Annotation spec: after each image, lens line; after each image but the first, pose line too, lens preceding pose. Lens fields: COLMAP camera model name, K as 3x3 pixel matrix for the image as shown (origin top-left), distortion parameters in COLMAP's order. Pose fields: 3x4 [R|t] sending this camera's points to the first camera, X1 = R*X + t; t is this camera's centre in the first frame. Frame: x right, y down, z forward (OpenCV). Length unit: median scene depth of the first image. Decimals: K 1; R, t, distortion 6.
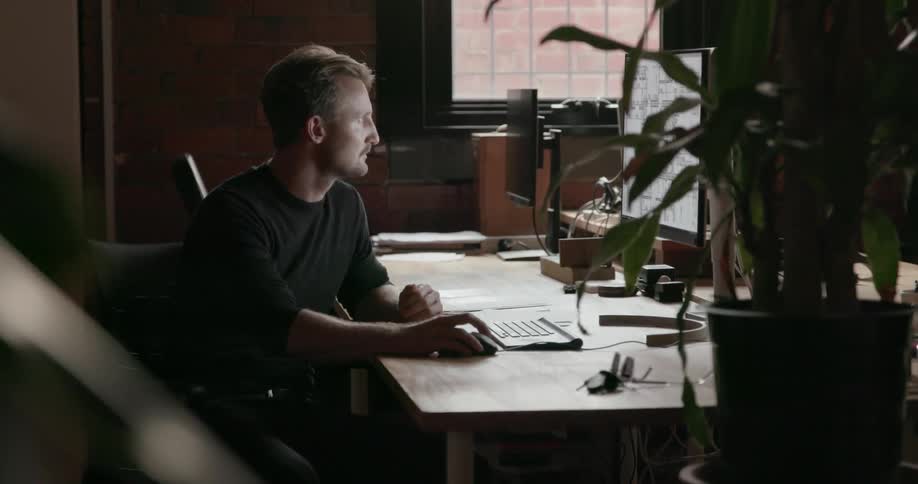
lens RADIAL K [[1870.0, 0, 457.7], [0, 1870.0, 266.6], [0, 0, 1]] dist [0.052631, -0.125460]
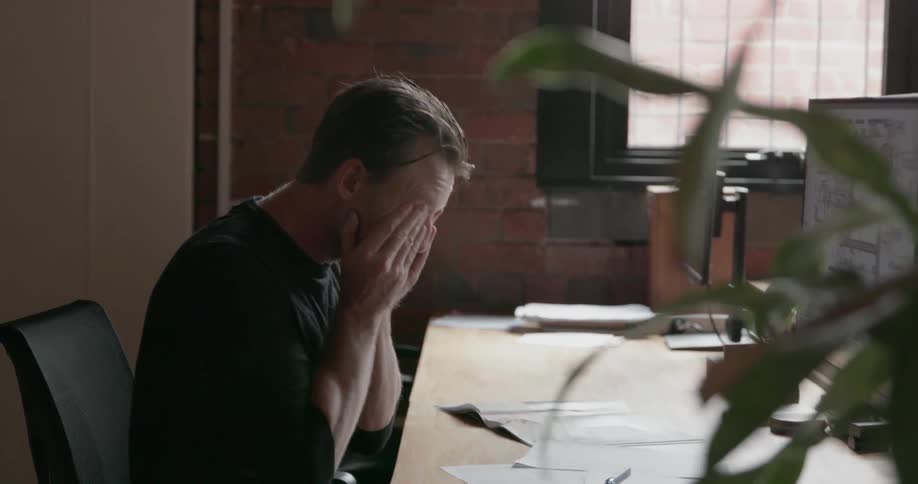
lens RADIAL K [[1713.4, 0, 459.6], [0, 1713.4, 243.5], [0, 0, 1]] dist [-0.015884, -0.169560]
pose [[0.989735, 0.032127, -0.139260, 0.035232], [-0.035333, 0.999163, -0.020613, -0.029677], [0.138482, 0.025322, 0.990041, 0.249769]]
